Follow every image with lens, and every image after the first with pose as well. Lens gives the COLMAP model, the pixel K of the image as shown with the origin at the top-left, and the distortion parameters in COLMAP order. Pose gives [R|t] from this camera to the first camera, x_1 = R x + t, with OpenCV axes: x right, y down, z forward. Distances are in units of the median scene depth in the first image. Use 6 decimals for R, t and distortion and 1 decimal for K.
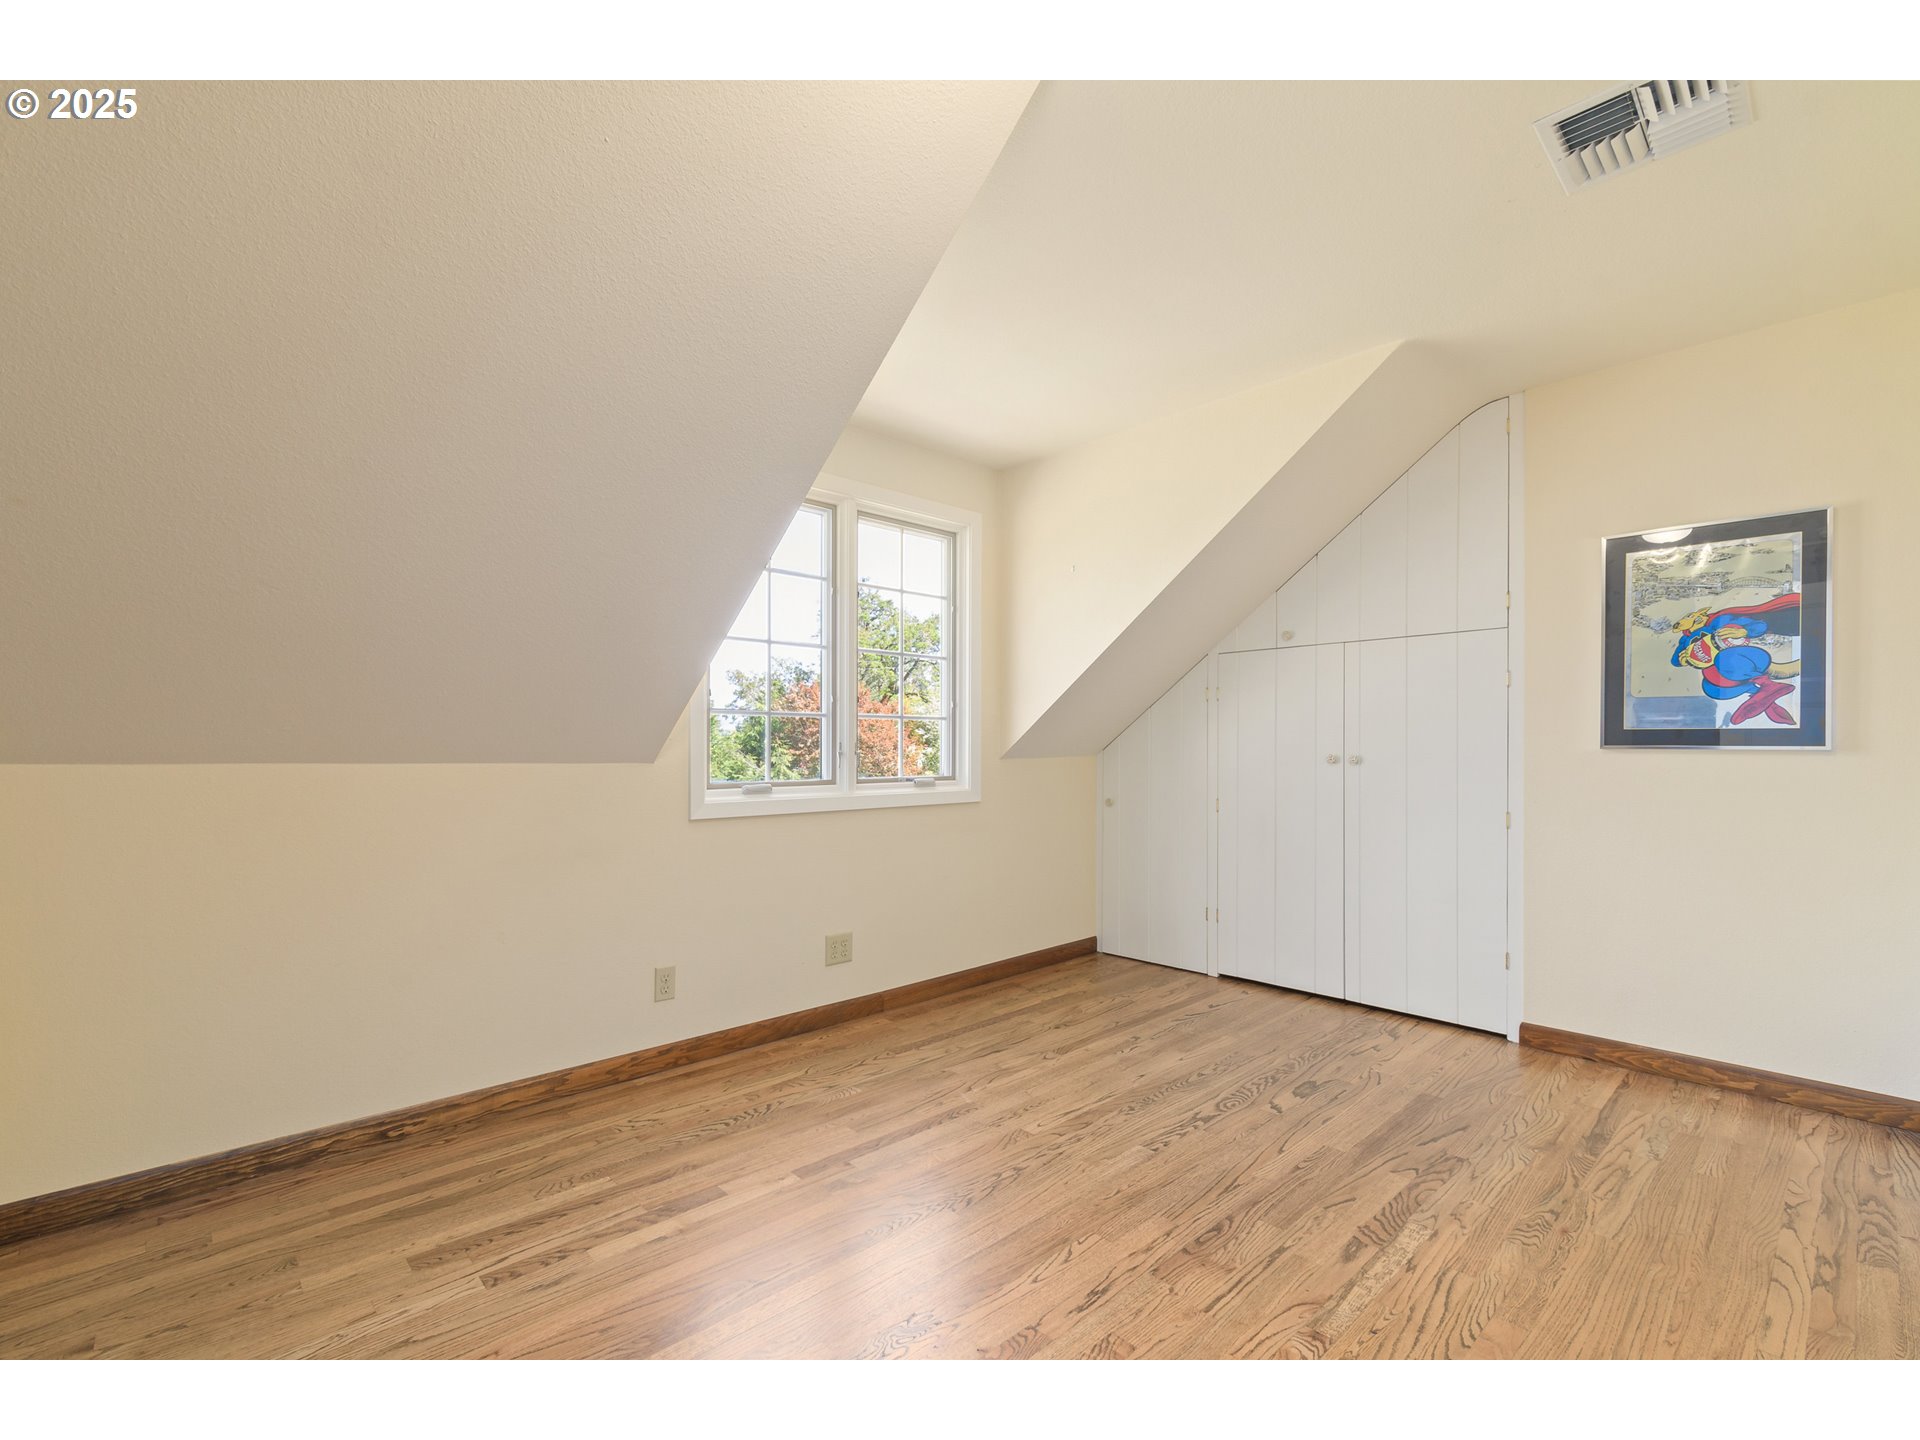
lens RADIAL K [[877.1, 0, 962.5], [0, 877.1, 718.8], [0, 0, 1]] dist [0.002186, 0.000328]
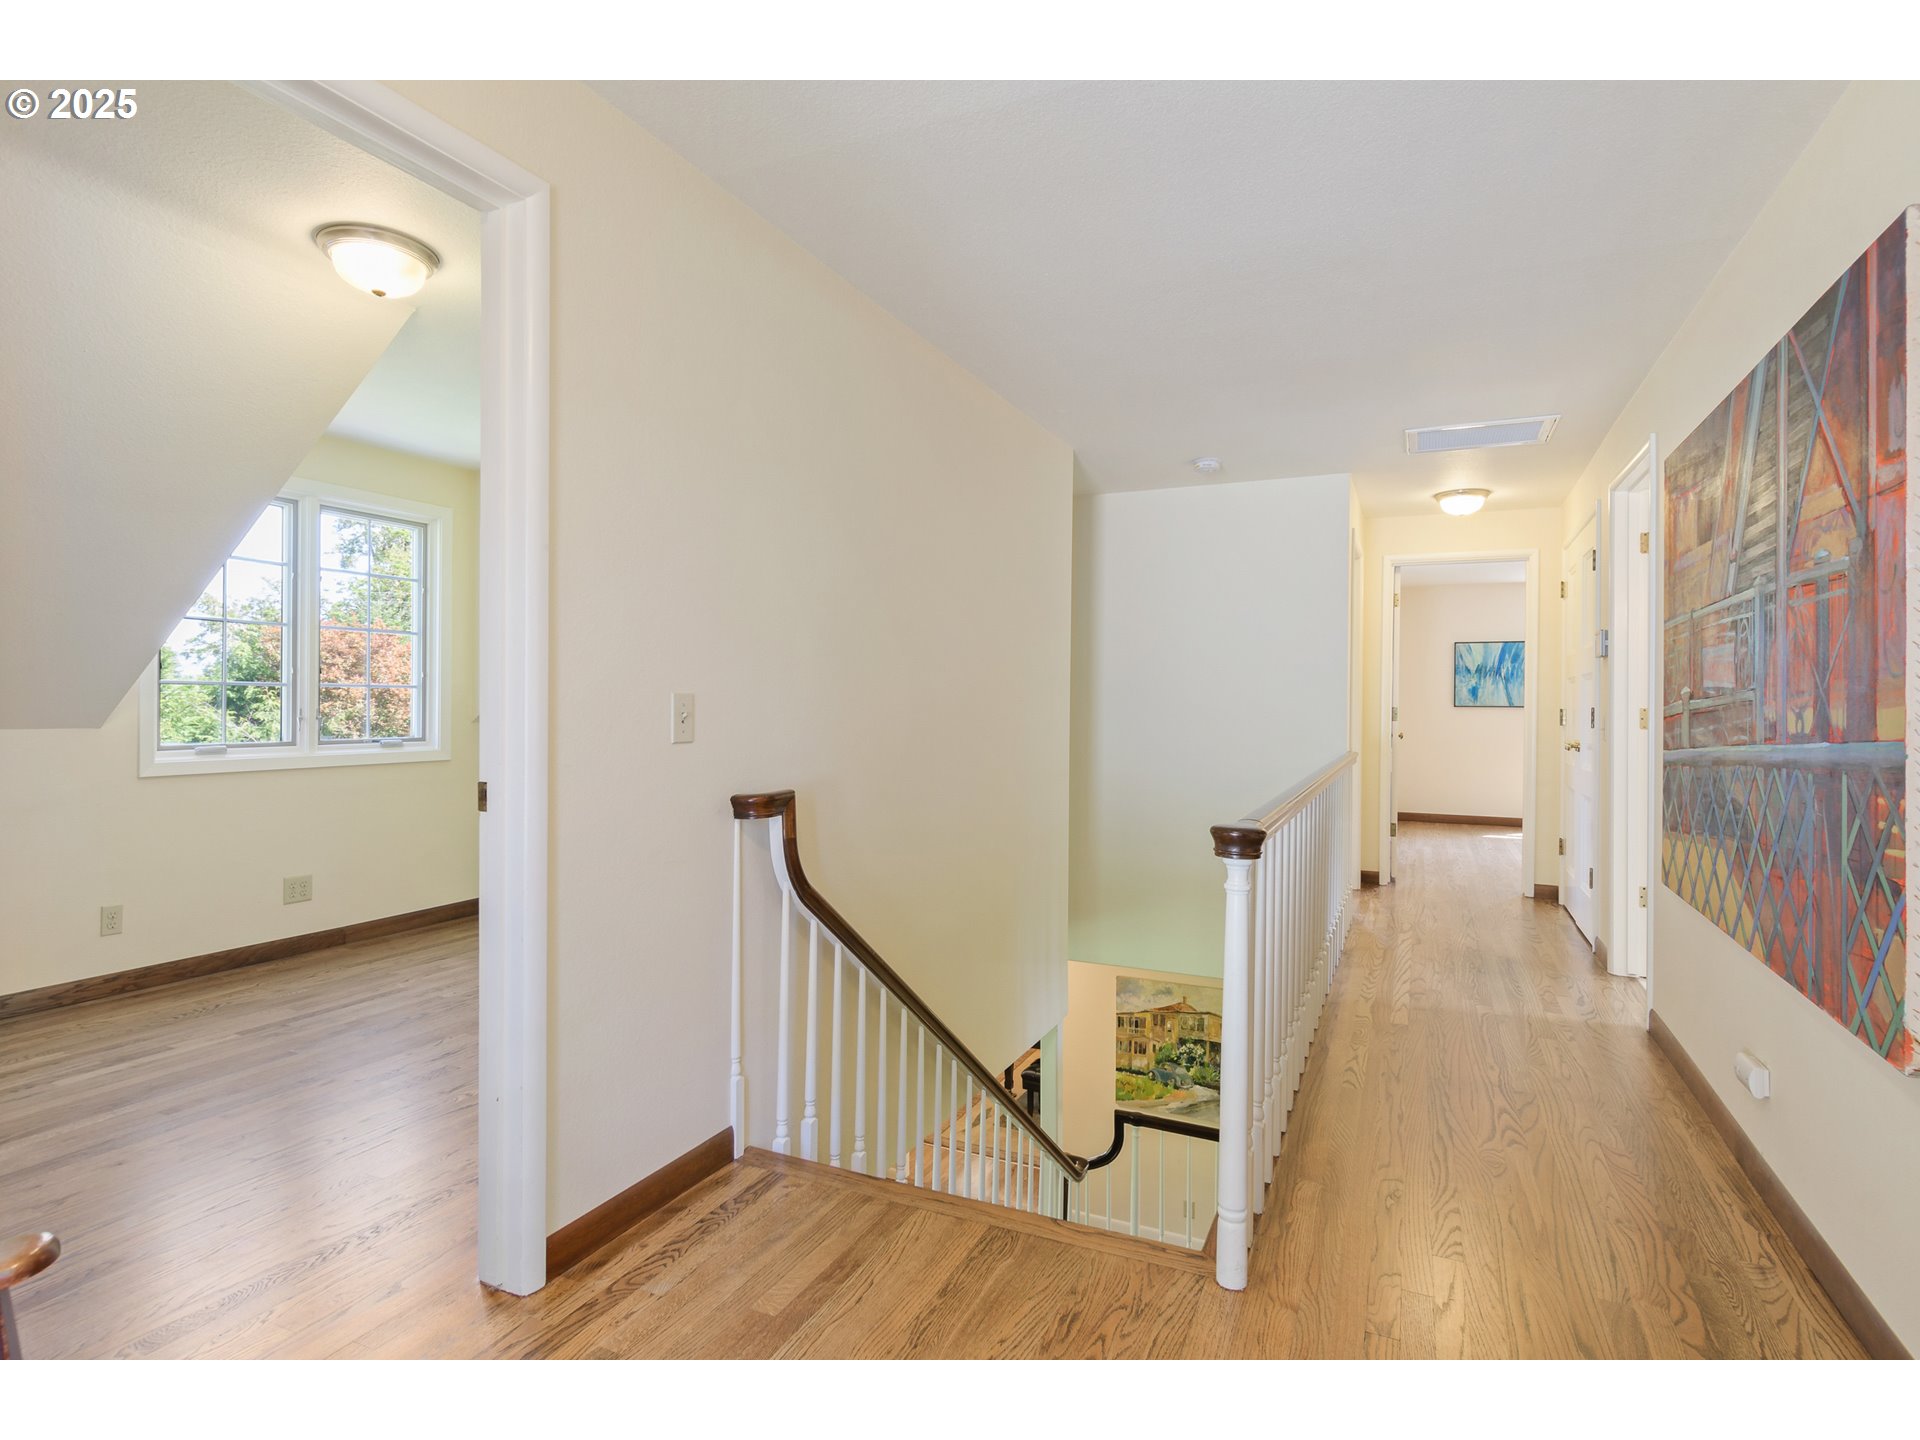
lens RADIAL K [[993.8, 0, 958.9], [0, 993.8, 694.4], [0, 0, 1]] dist [-0.004557, -0.002145]
pose [[0.921553, 0.012292, 0.388057, 0.150513], [-0.021827, 0.999558, 0.020174, -0.036699], [-0.387637, -0.027062, 0.921415, -0.523057]]
